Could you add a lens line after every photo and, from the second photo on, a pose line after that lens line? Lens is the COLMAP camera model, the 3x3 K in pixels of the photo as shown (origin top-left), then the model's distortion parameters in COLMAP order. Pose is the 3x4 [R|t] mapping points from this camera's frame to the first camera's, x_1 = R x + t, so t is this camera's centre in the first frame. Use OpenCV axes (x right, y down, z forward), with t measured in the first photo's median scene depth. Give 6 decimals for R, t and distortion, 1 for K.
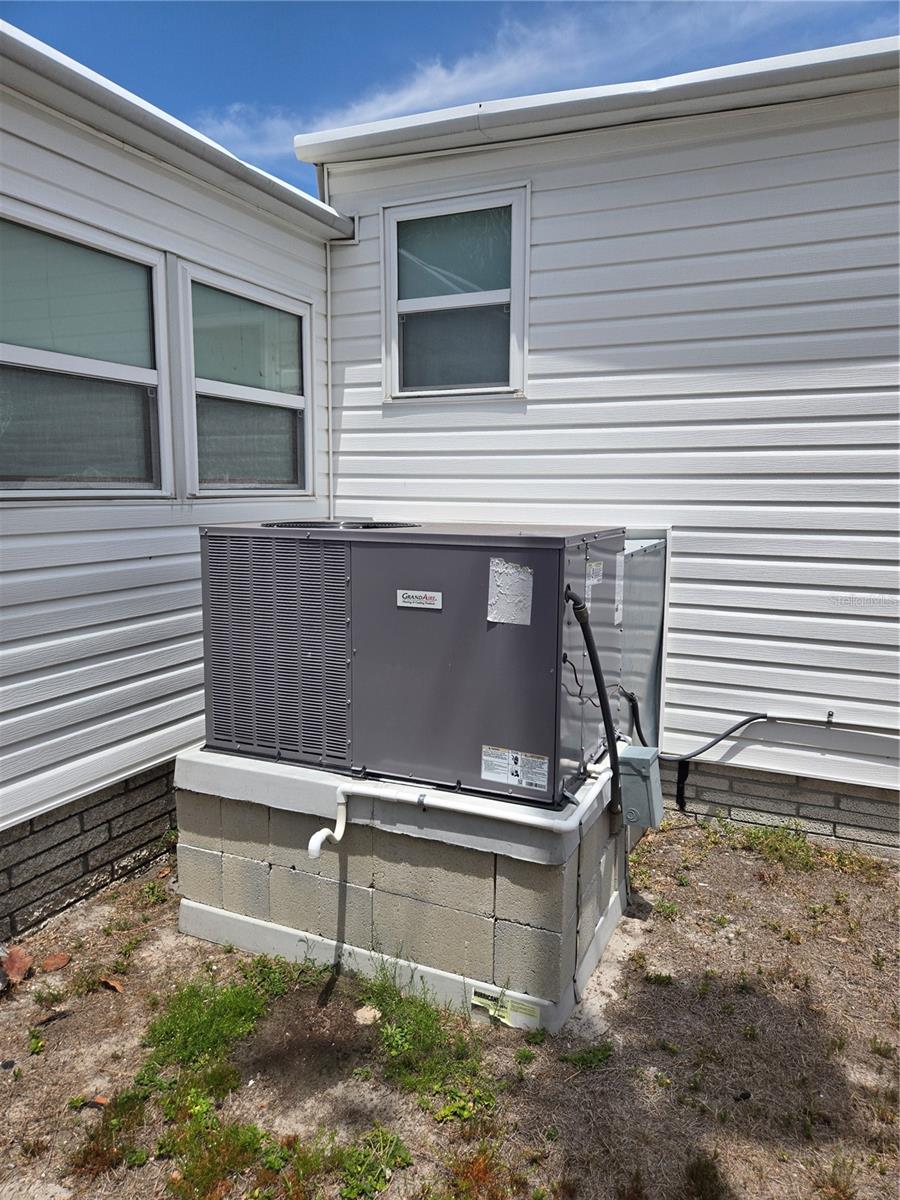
lens RADIAL K [[806.6, 0, 469.5], [0, 806.6, 598.5], [0, 0, 1]] dist [0.074251, -0.074744]
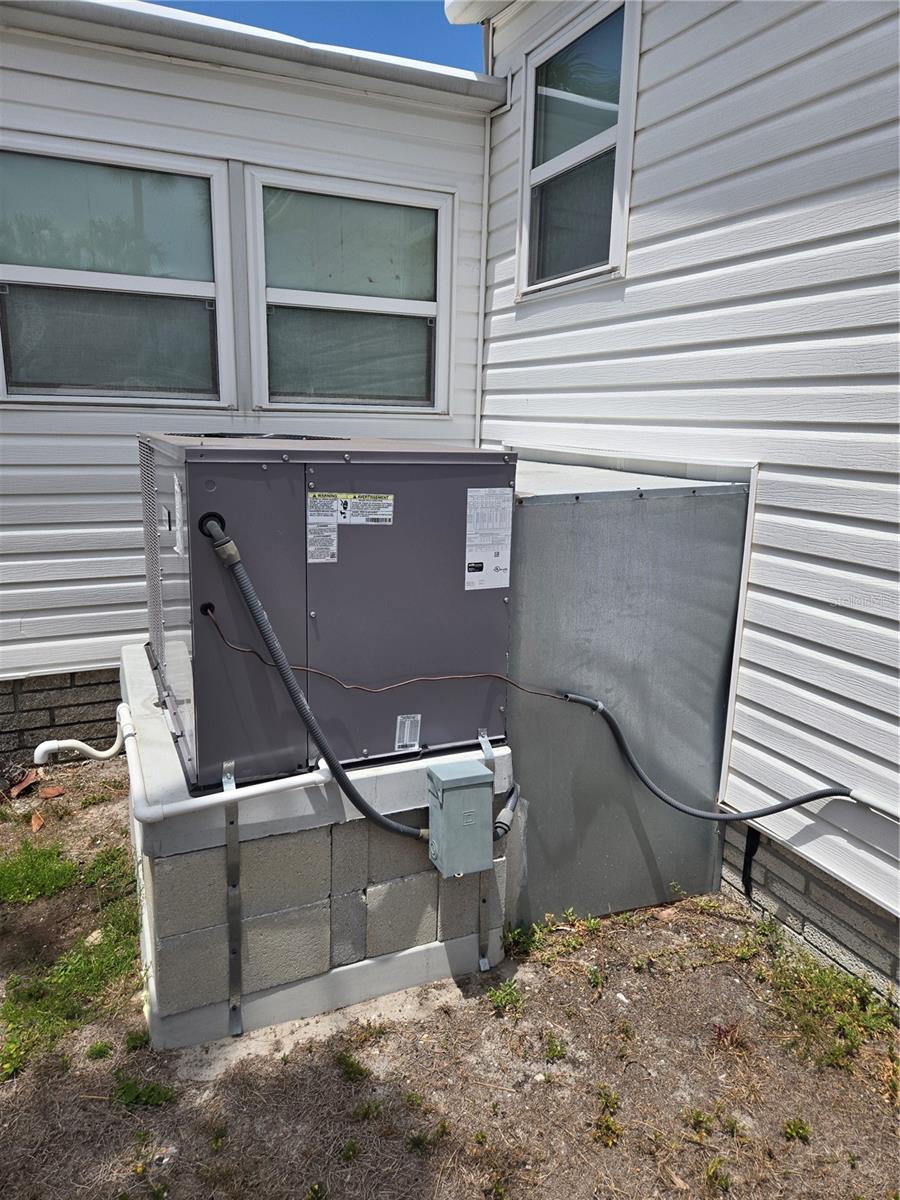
lens RADIAL K [[806.6, 0, 469.5], [0, 806.6, 598.5], [0, 0, 1]] dist [0.074251, -0.074744]
pose [[0.745629, 0.156975, -0.647608, 0.505263], [-0.108568, 0.987489, 0.114359, -0.032457], [0.657458, -0.014960, 0.753343, 0.365137]]
